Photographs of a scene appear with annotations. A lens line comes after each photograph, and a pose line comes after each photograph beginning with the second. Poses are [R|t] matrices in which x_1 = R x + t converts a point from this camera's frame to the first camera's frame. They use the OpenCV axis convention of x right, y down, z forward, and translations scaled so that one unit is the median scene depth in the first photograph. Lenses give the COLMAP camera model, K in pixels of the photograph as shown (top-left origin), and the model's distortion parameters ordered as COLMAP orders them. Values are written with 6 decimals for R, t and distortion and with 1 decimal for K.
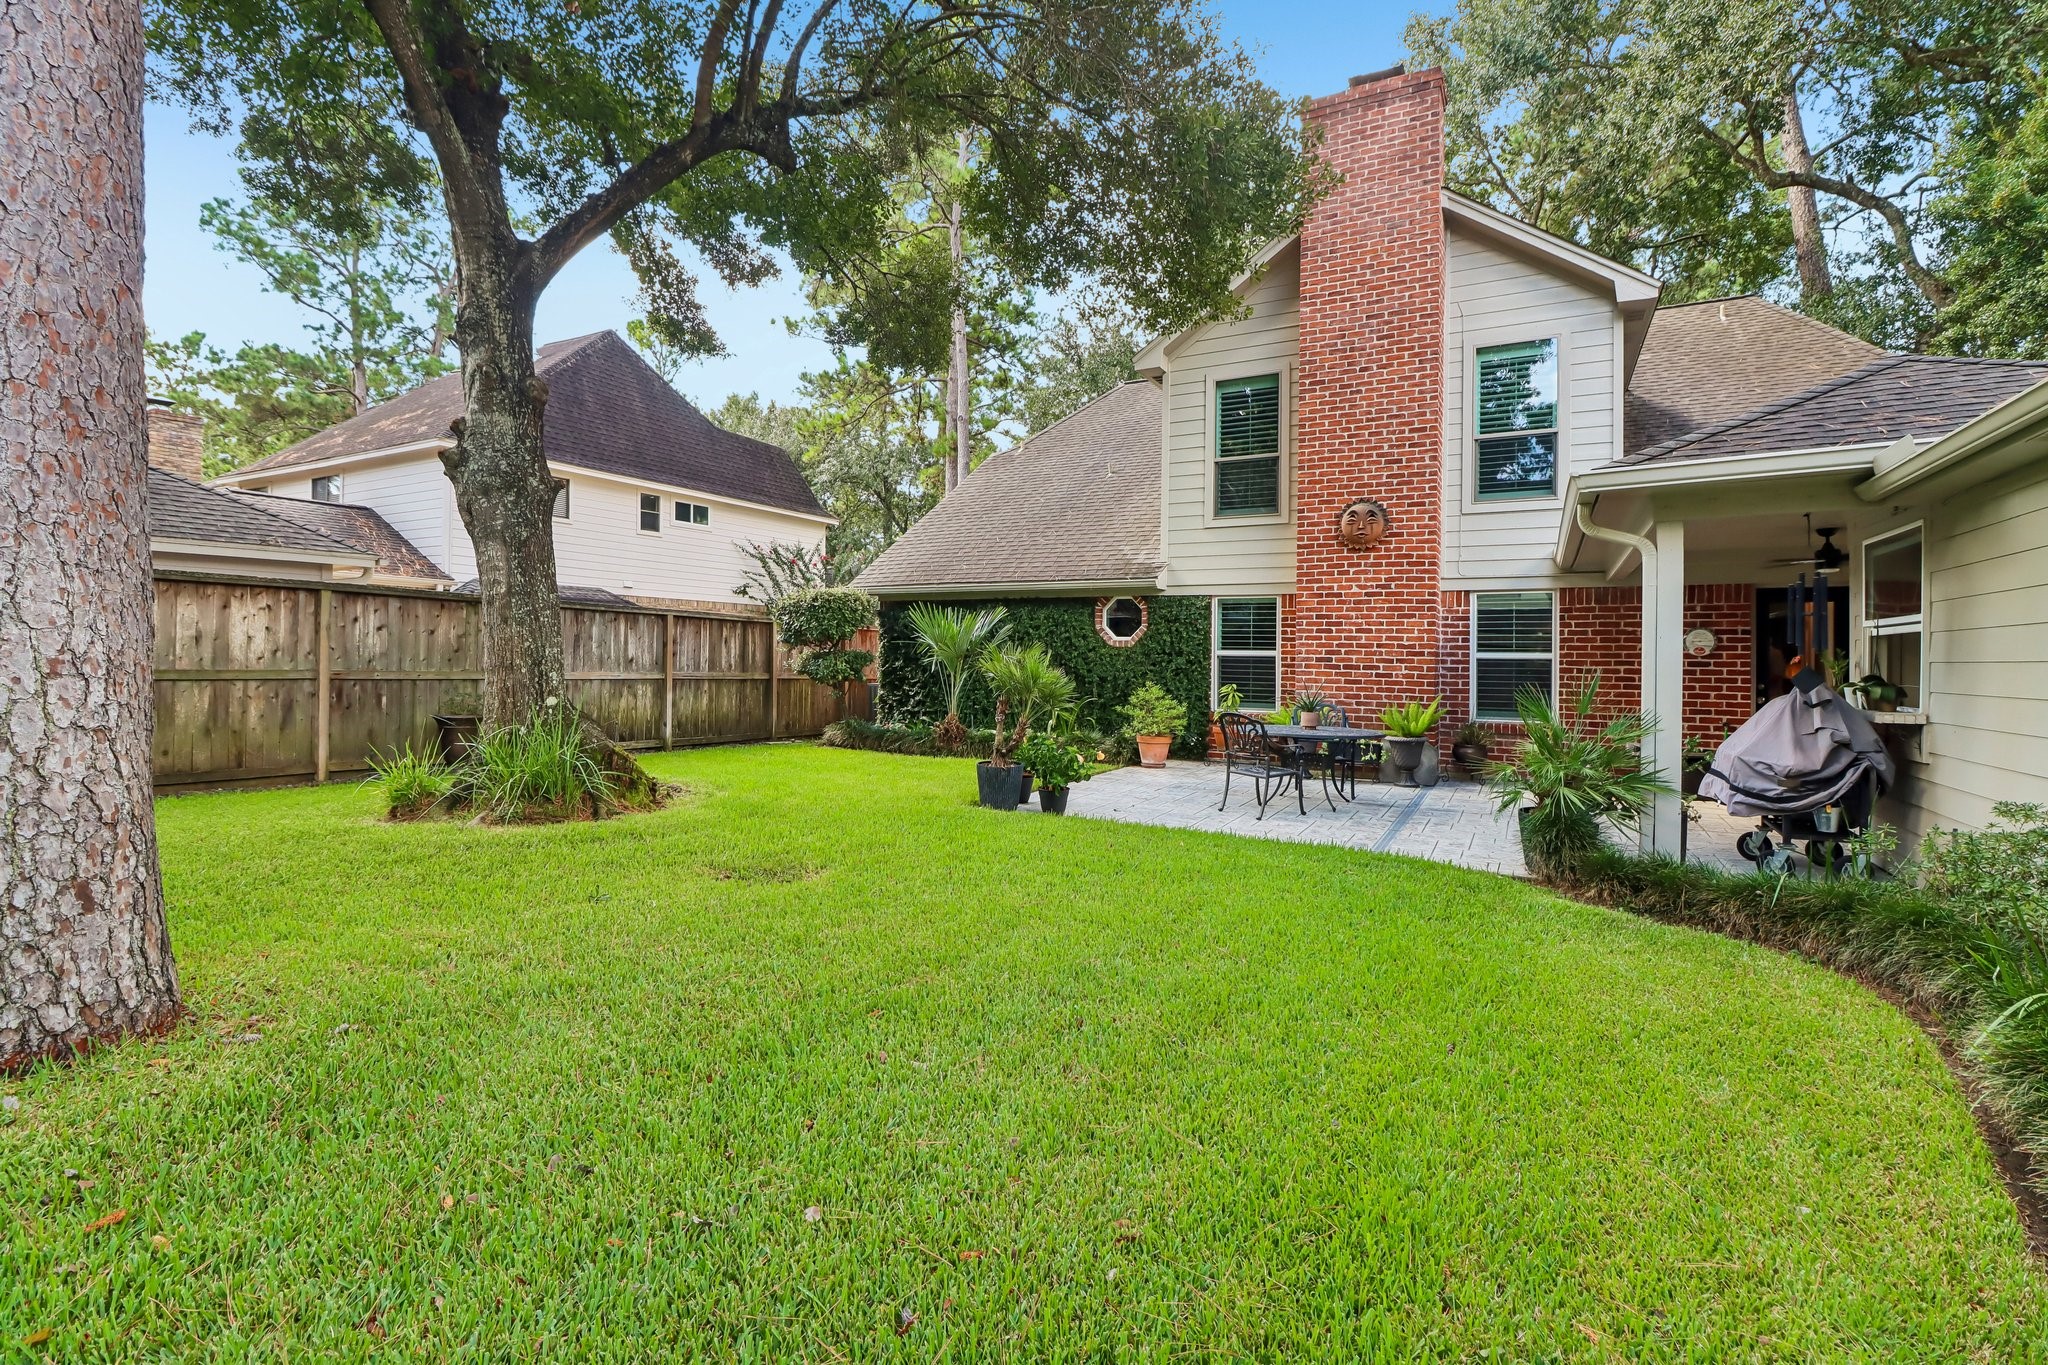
lens RADIAL K [[961.5, 0, 1034.9], [0, 961.5, 668.6], [0, 0, 1]] dist [-0.016764, -0.002005]
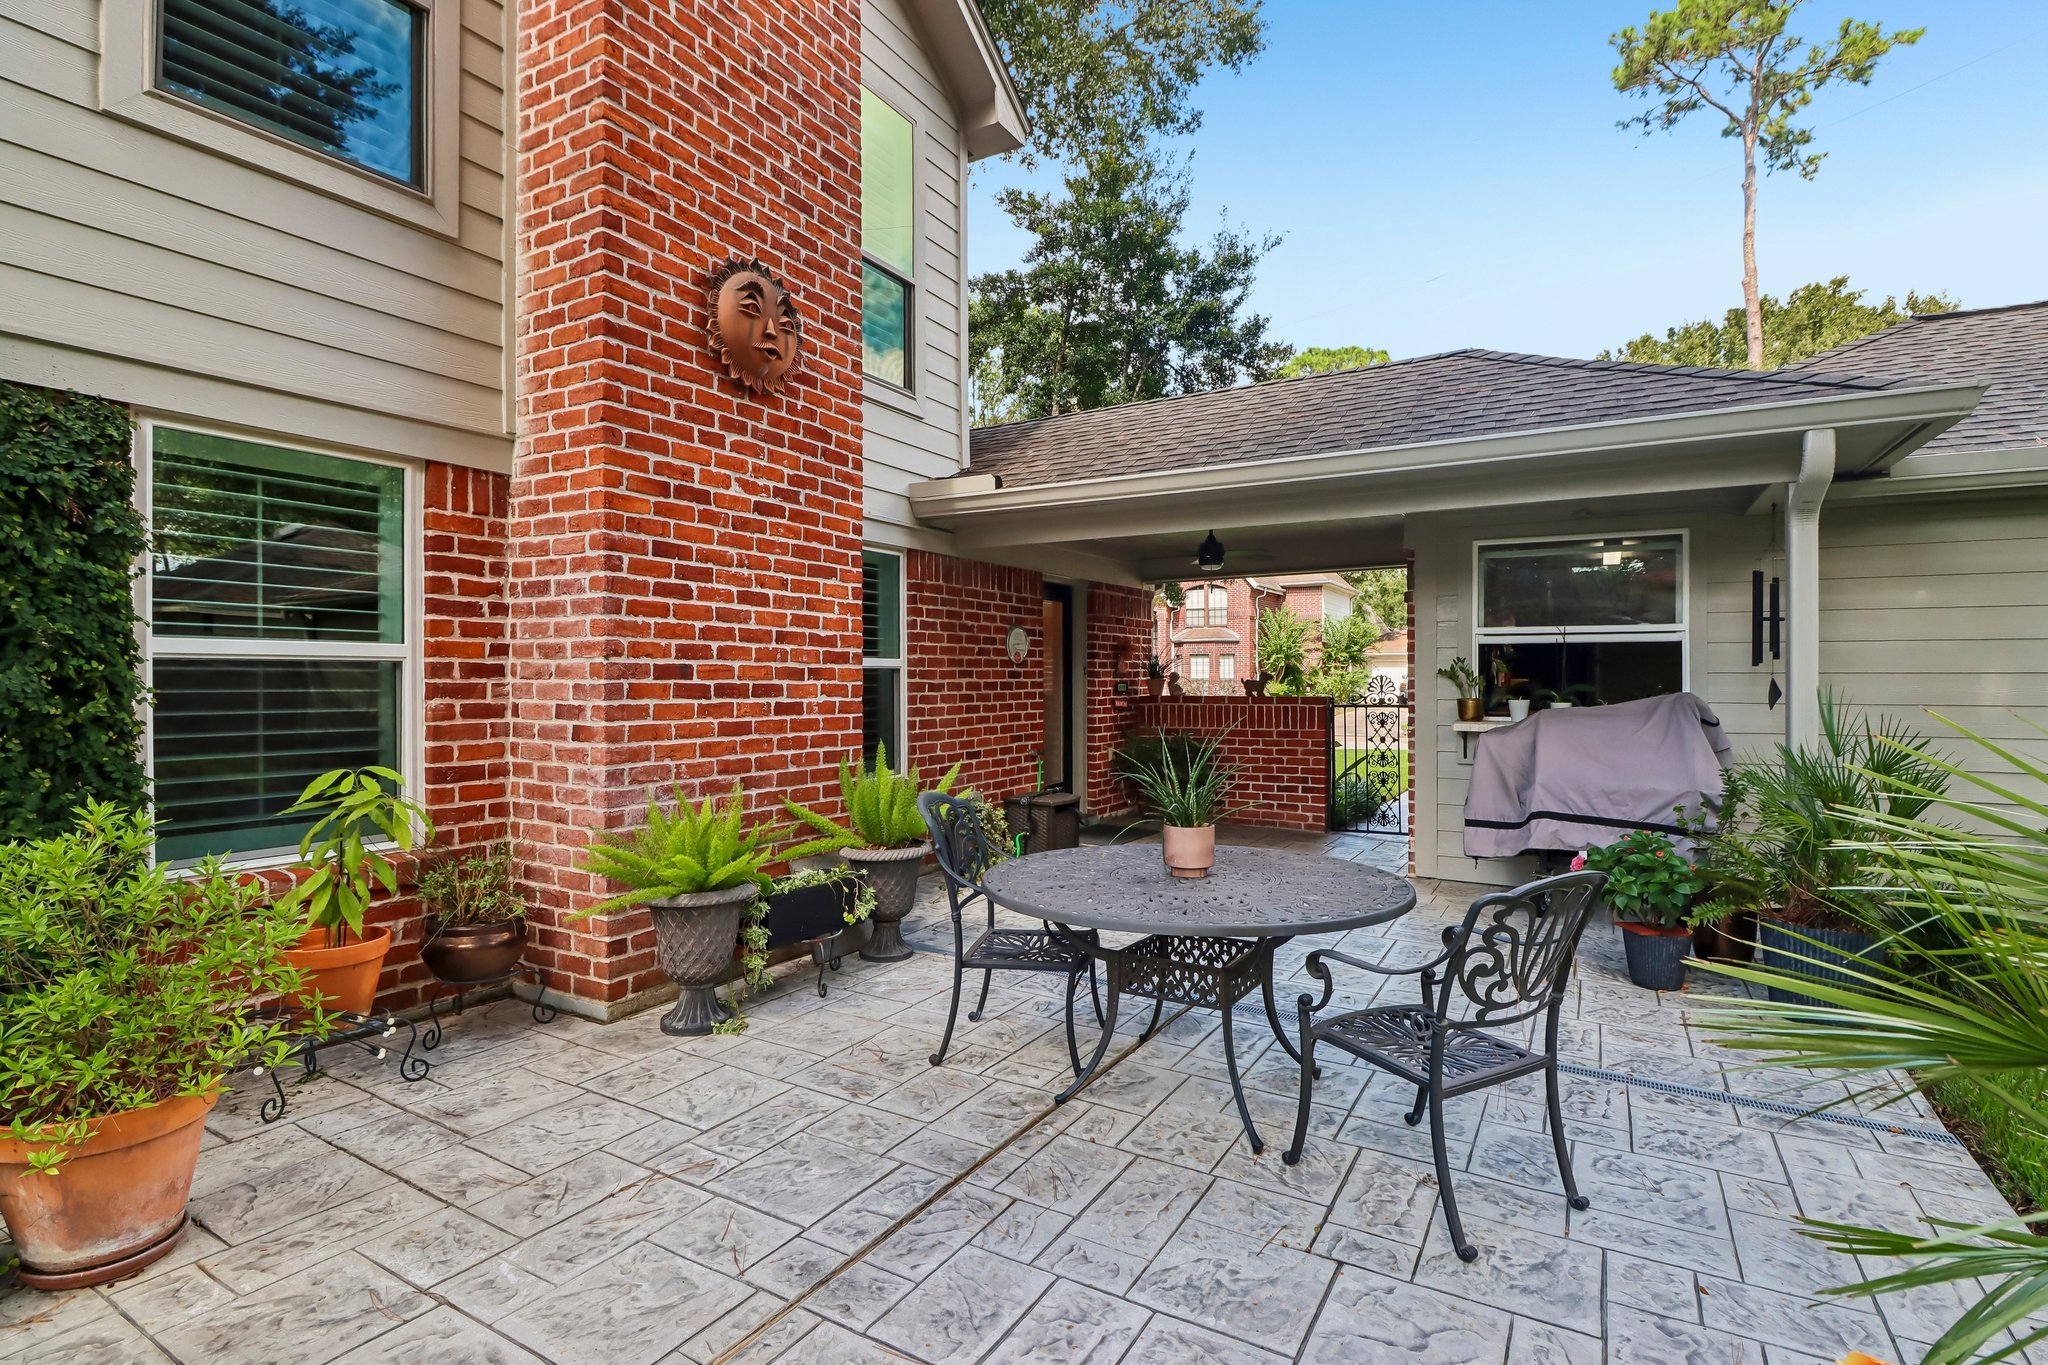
lens RADIAL K [[961.5, 0, 1047.5], [0, 961.5, 678.3], [0, 0, 1]] dist [-0.016764, -0.002005]
pose [[0.024099, -0.014098, 0.999610, -0.049963], [0.010397, 0.999850, 0.013851, -0.010689], [-0.999656, 0.010059, 0.024242, 0.867328]]
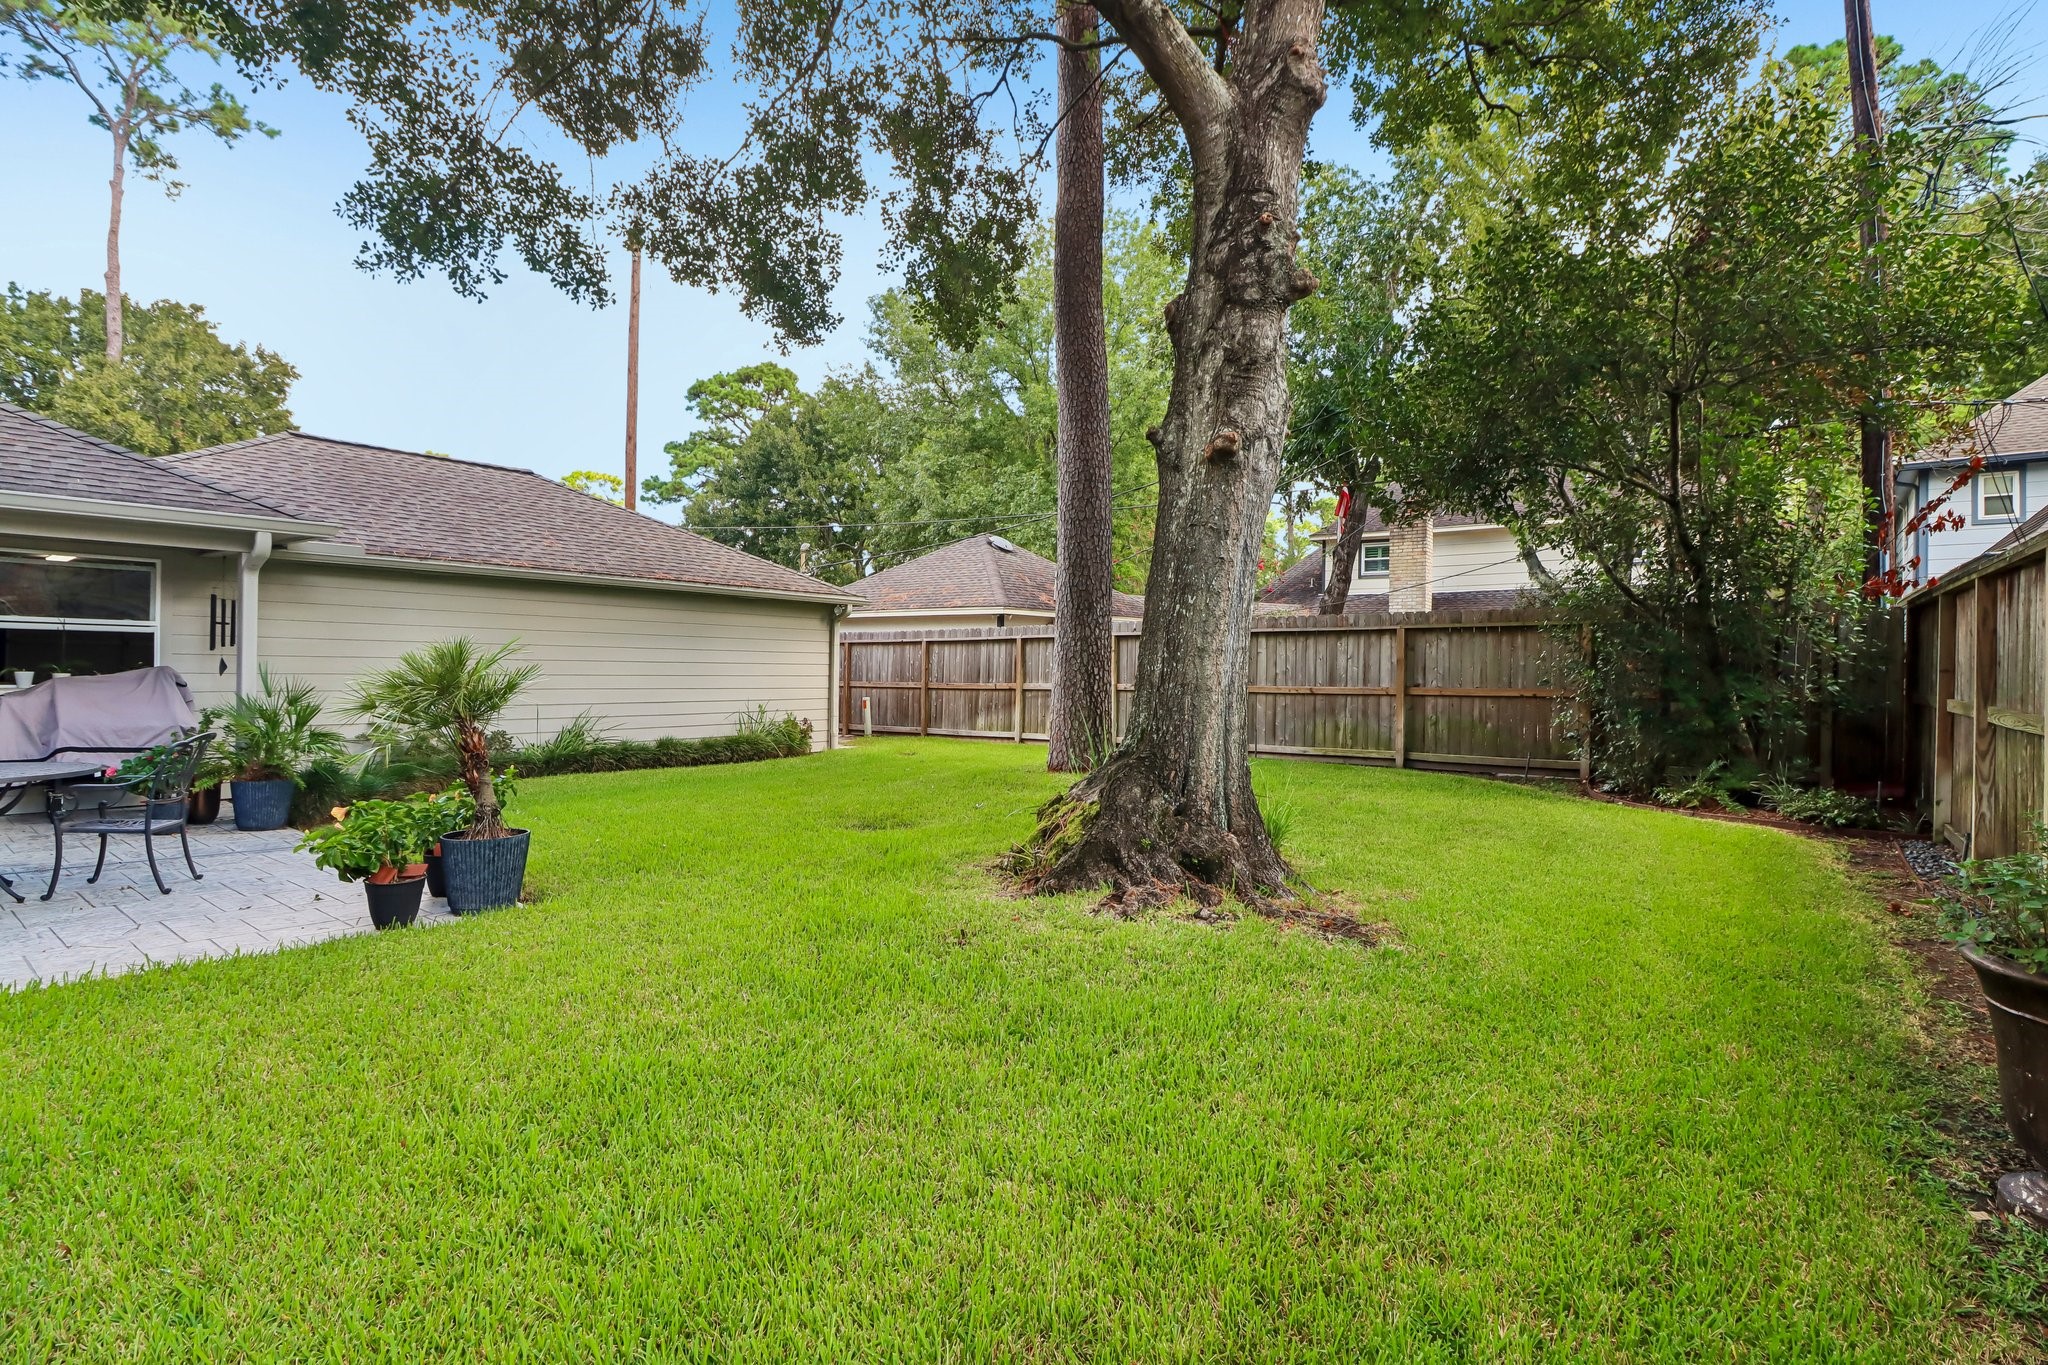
lens RADIAL K [[961.5, 0, 1021.4], [0, 961.5, 667.4], [0, 0, 1]] dist [-0.016764, -0.002005]
pose [[-0.986894, -0.022447, 0.159803, -0.363372], [-0.021561, 0.999741, 0.007279, -0.012736], [-0.159925, 0.003738, -0.987122, 1.202148]]
